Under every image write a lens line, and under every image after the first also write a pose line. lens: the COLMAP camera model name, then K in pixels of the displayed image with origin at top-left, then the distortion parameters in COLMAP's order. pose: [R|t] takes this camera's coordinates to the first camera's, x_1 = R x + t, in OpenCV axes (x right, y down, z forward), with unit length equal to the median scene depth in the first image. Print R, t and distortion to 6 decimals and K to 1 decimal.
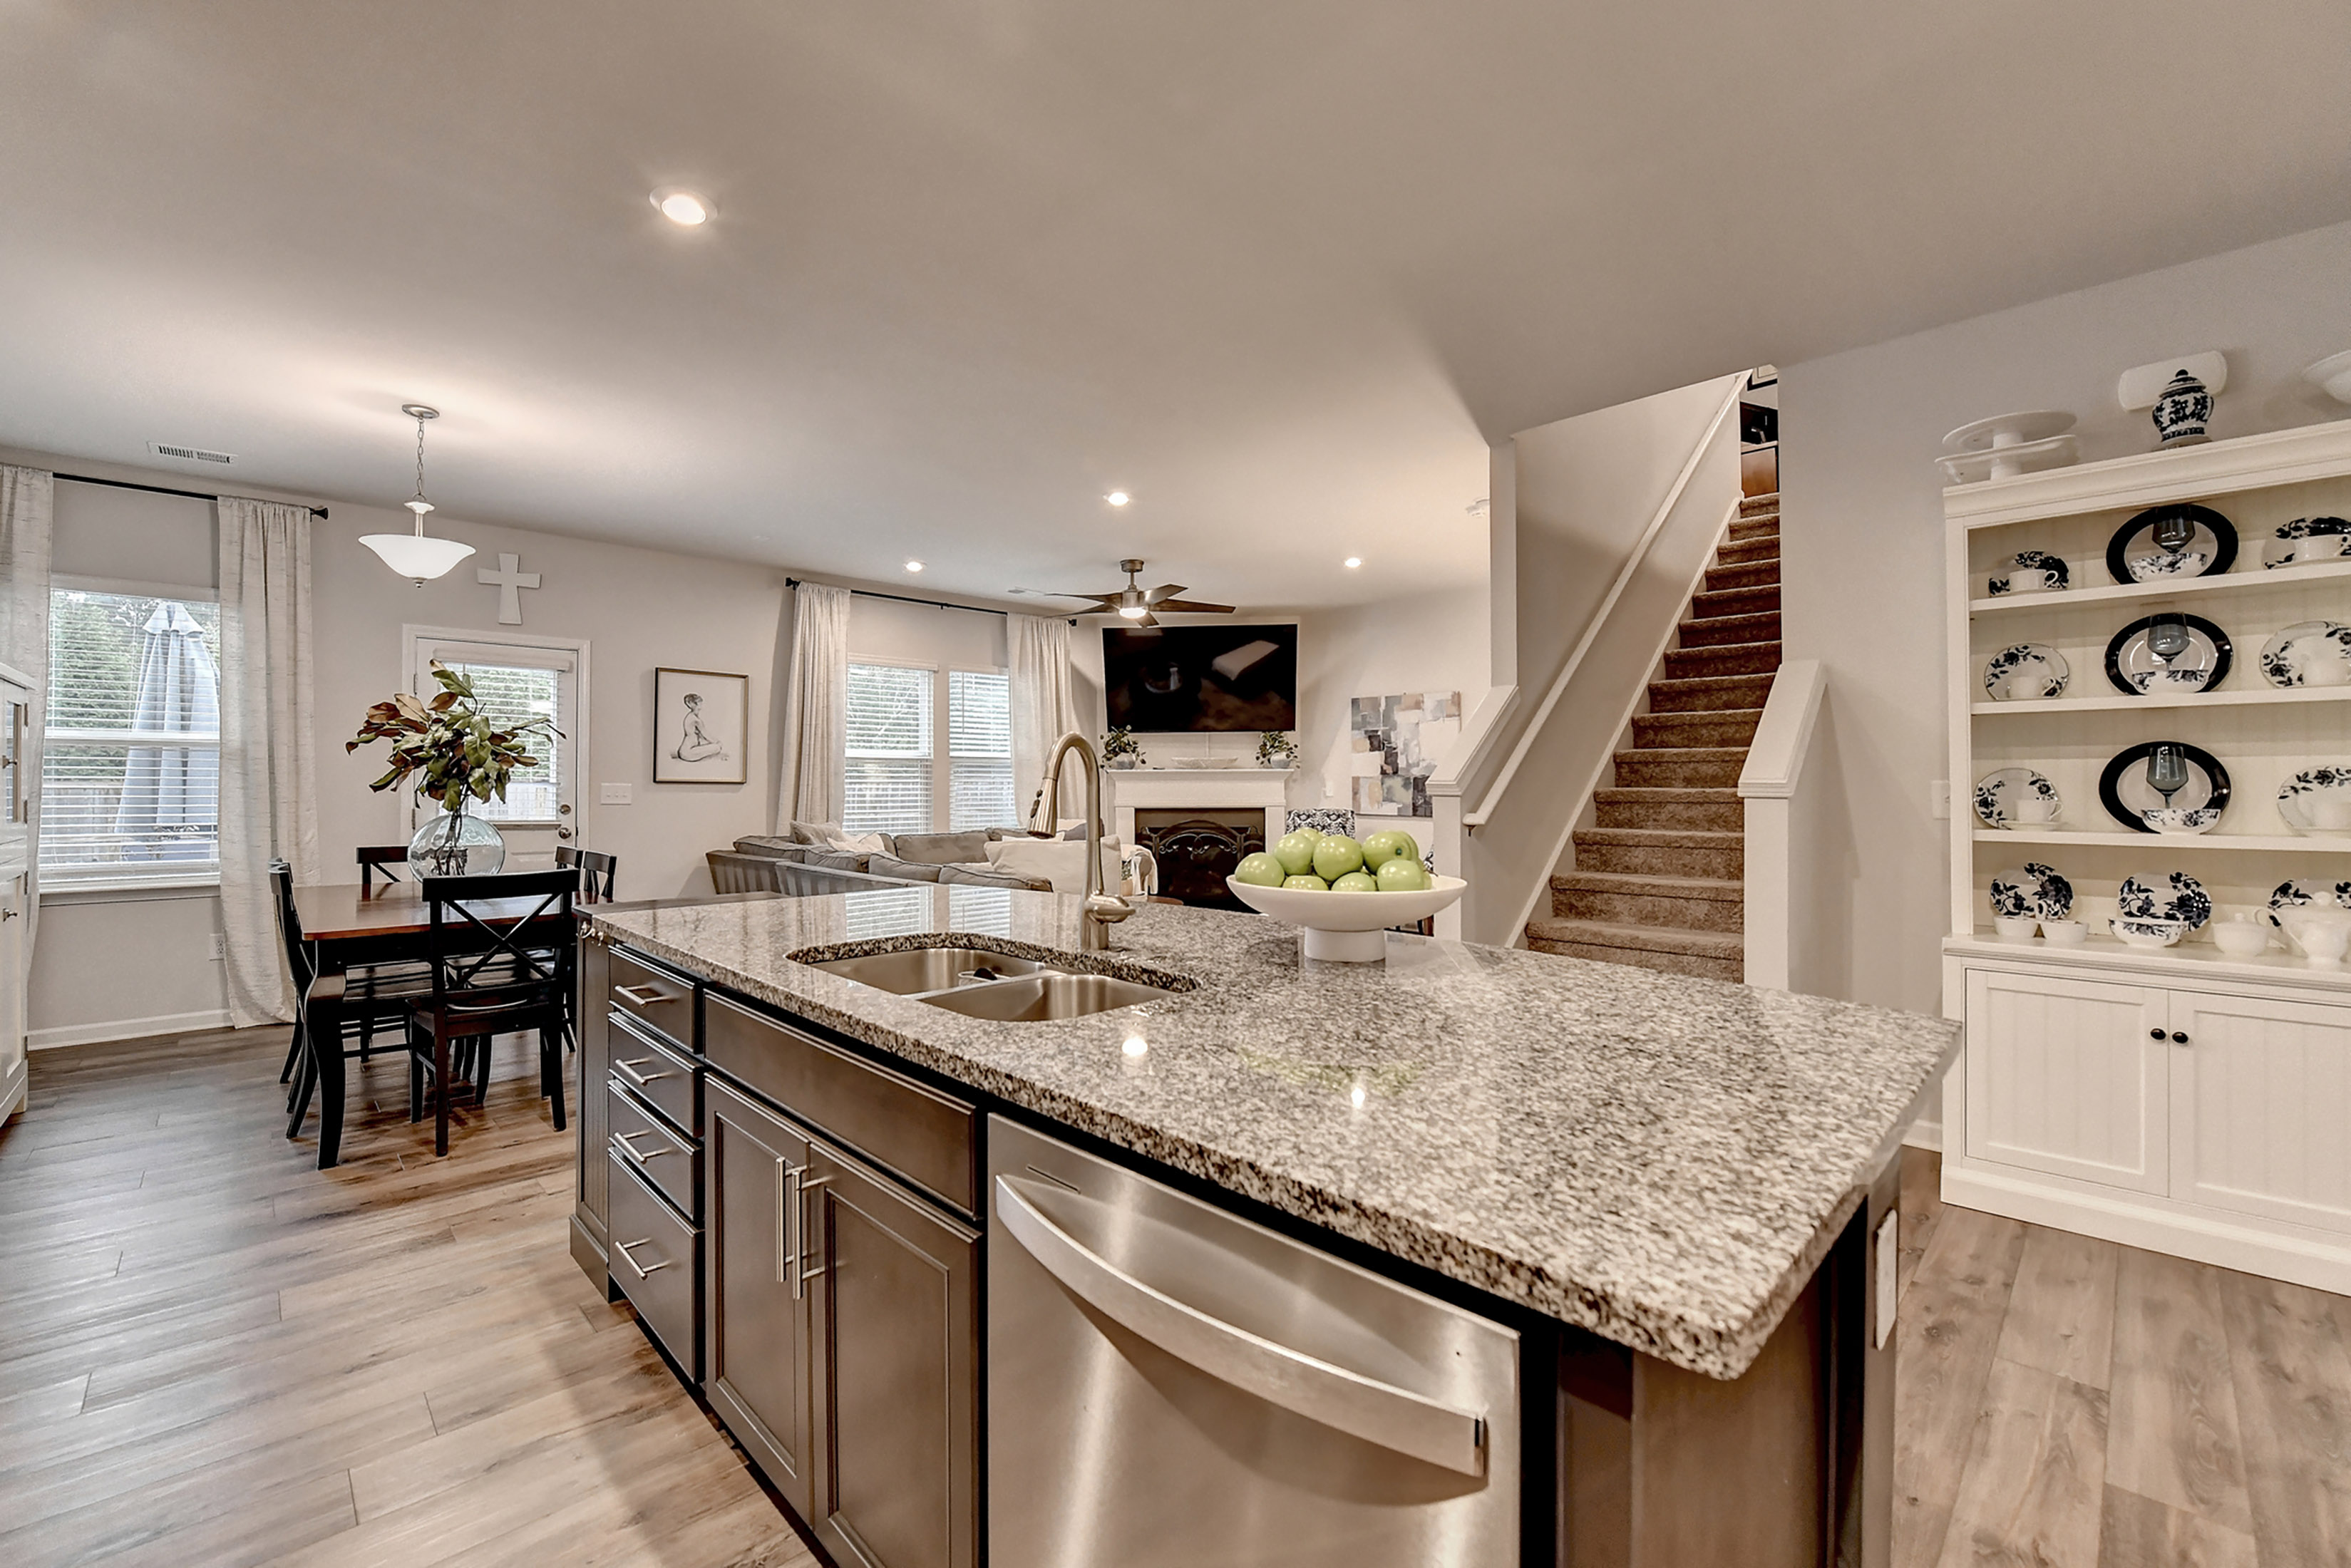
lens RADIAL K [[933.2, 0, 1162.8], [0, 933.2, 778.1], [0, 0, 1]] dist [-0.012775, -0.002367]
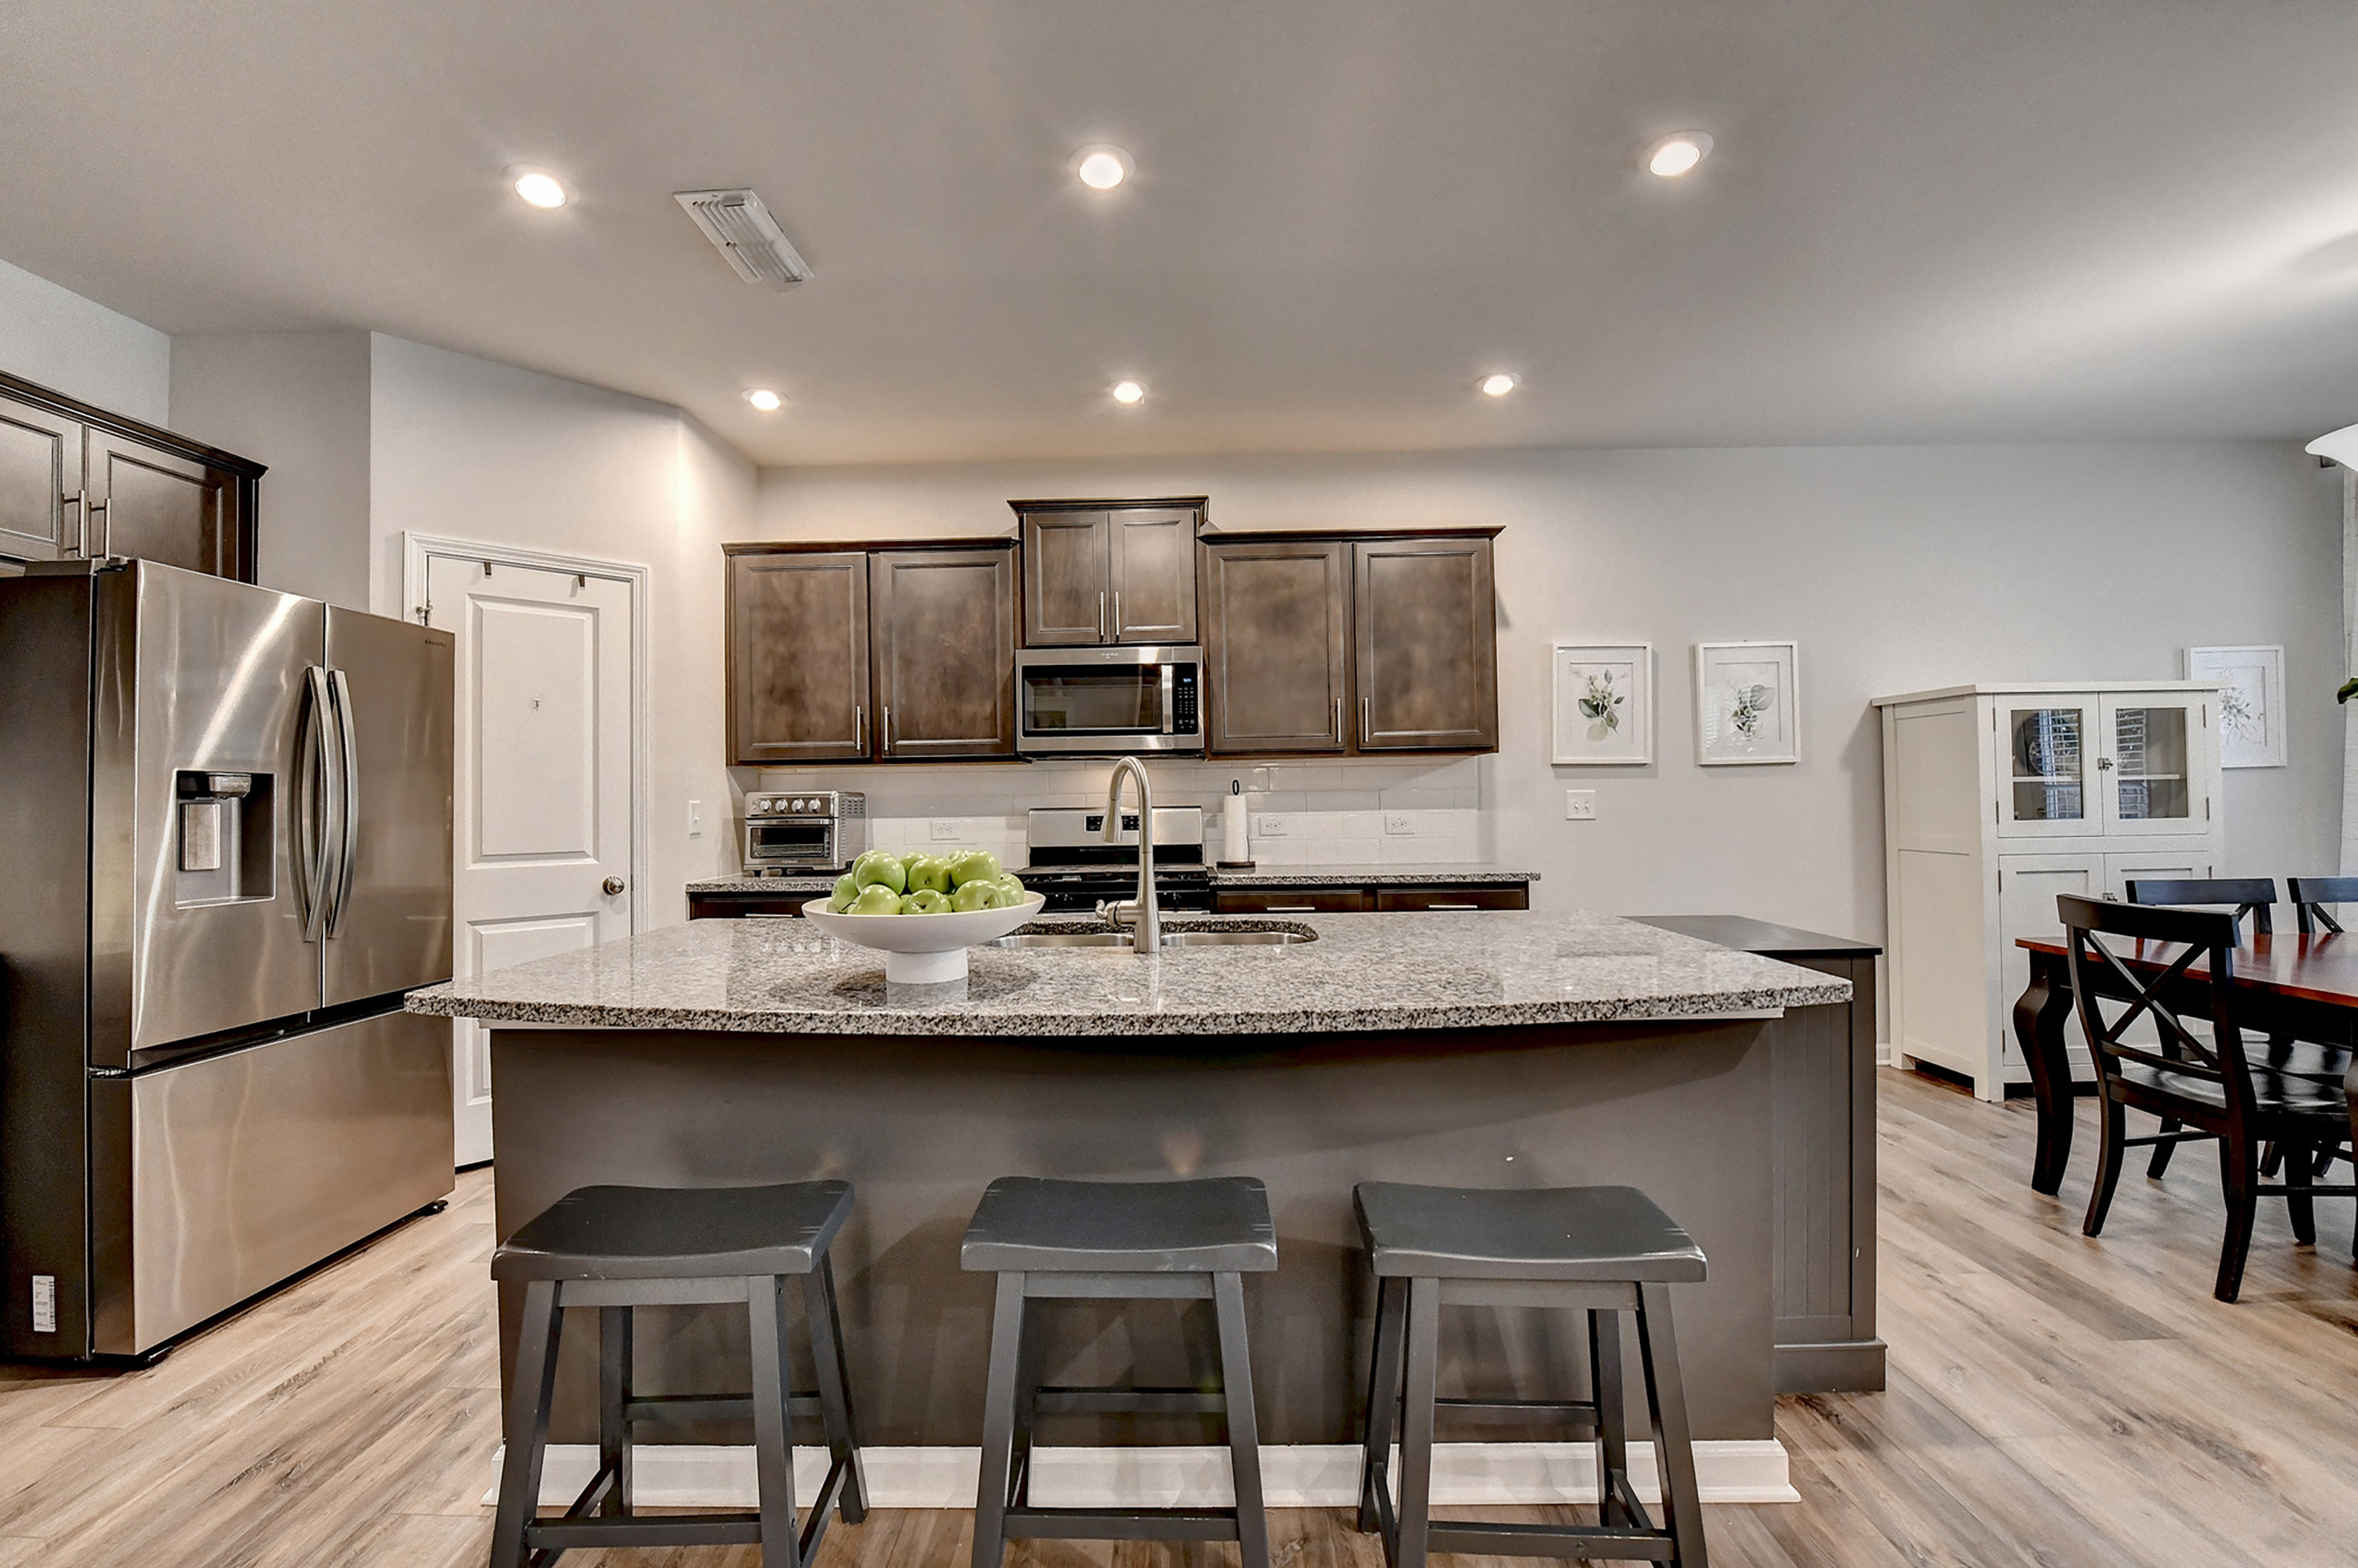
lens RADIAL K [[951.6, 0, 1198.0], [0, 951.6, 786.6], [0, 0, 1]] dist [-0.015030, -0.001901]
pose [[-0.701822, 0.005592, -0.712331, 0.157685], [0.019747, 0.999738, -0.011607, 0.001098], [0.712079, -0.022213, -0.701748, 0.440552]]
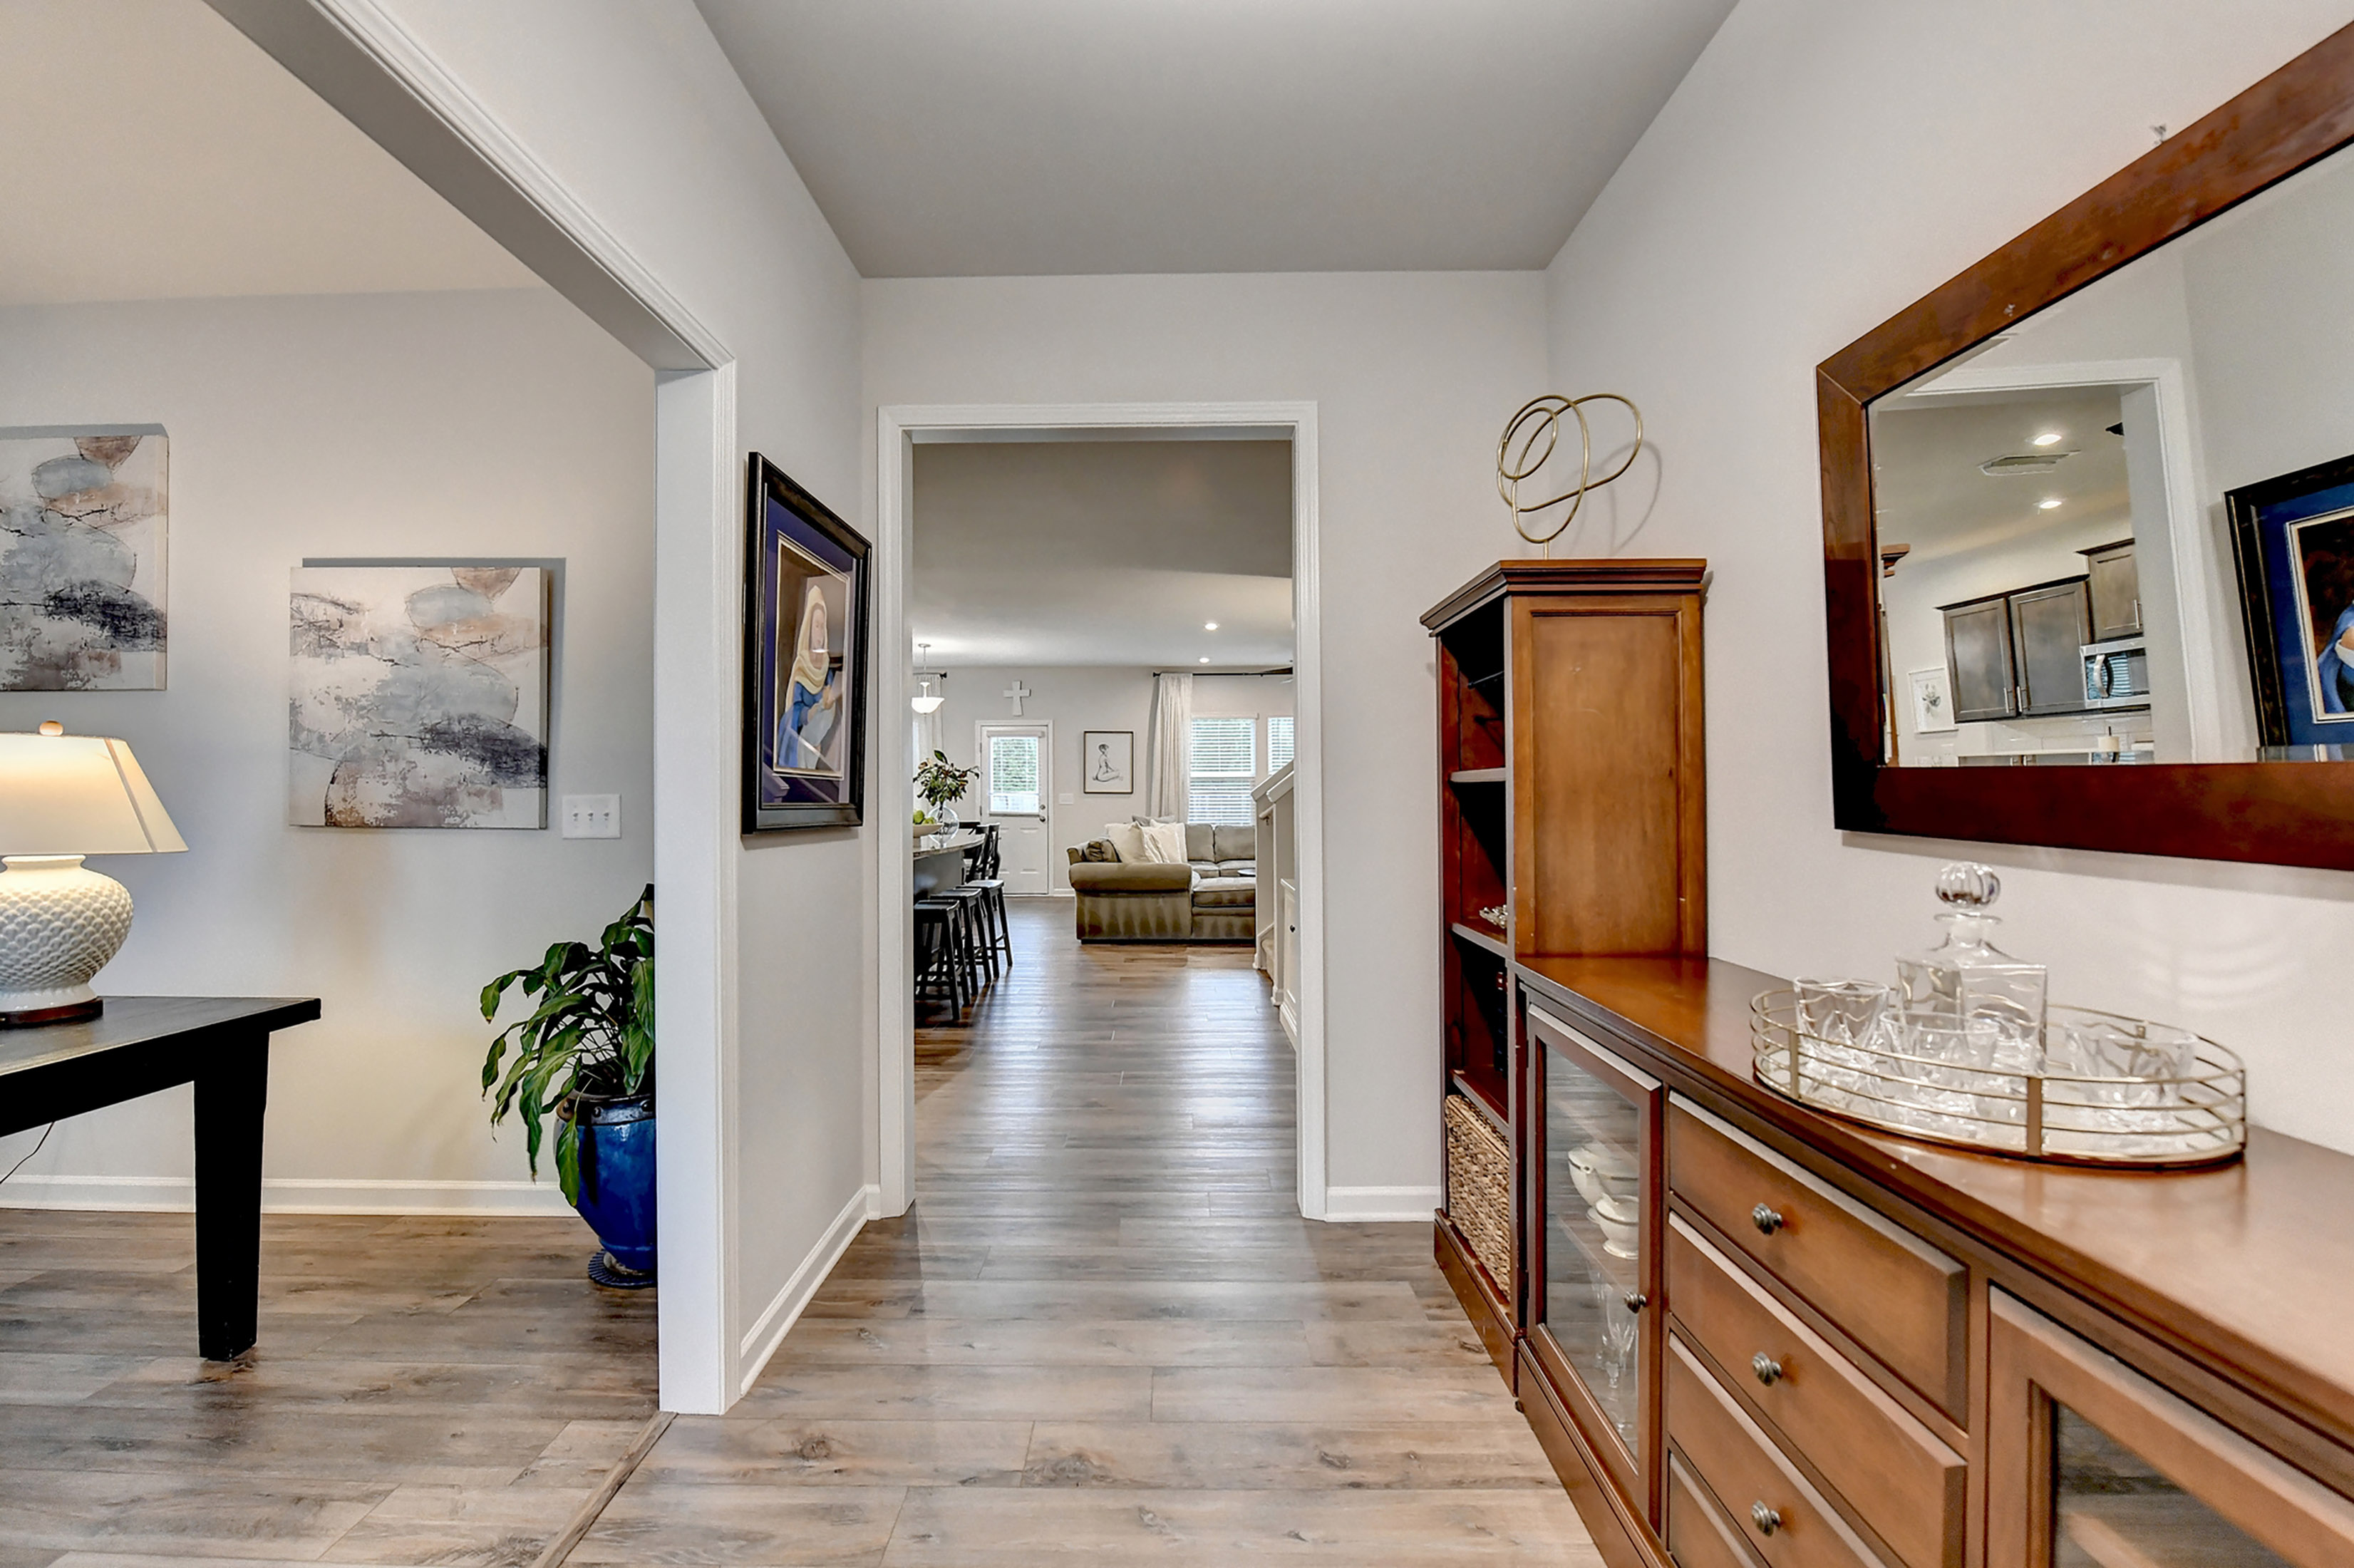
lens RADIAL K [[934.5, 0, 1185.3], [0, 934.5, 781.9], [0, 0, 1]] dist [-0.012775, -0.002367]
pose [[0.732511, -0.009282, -0.680692, 0.755595], [0.007892, 0.999956, -0.005143, -0.005764], [0.680710, -0.001605, 0.732551, -0.198708]]
